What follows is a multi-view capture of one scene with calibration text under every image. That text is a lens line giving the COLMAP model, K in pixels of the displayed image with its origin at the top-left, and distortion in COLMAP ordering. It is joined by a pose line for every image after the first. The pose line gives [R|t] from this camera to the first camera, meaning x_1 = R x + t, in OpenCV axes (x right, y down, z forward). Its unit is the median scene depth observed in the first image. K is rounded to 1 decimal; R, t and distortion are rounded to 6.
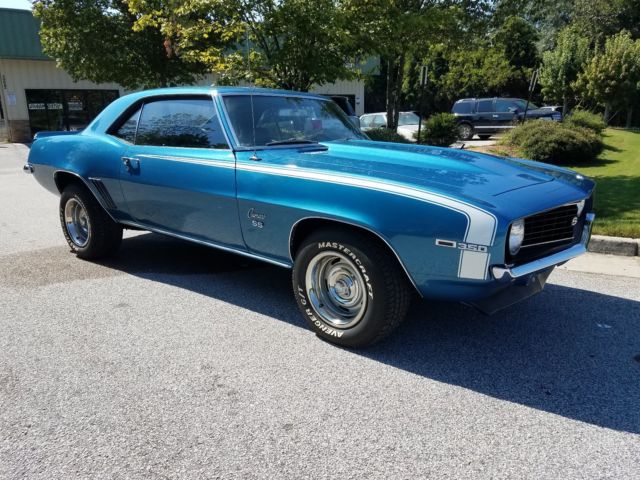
lens RADIAL K [[503.6, 0, 307.4], [0, 503.6, 259.1], [0, 0, 1]] dist [0.008255, -0.017127]
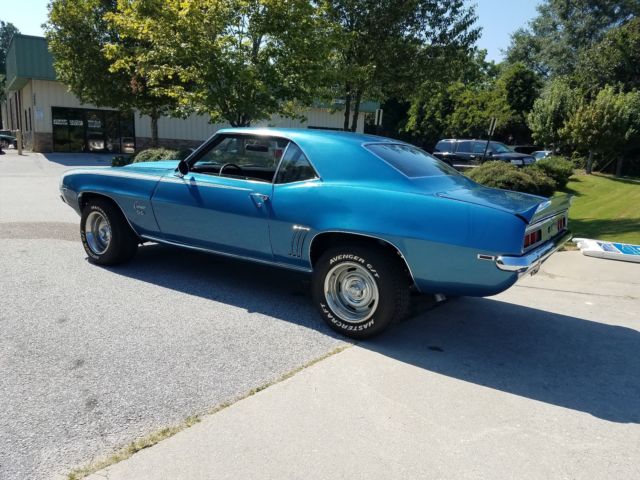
lens RADIAL K [[515.0, 0, 301.7], [0, 515.0, 244.9], [0, 0, 1]] dist [0.048874, -0.082952]
pose [[0.994874, 0.074320, -0.068577, 0.093158], [-0.079919, 0.993350, -0.082880, 0.020701], [0.061962, 0.087936, 0.994197, -0.086947]]
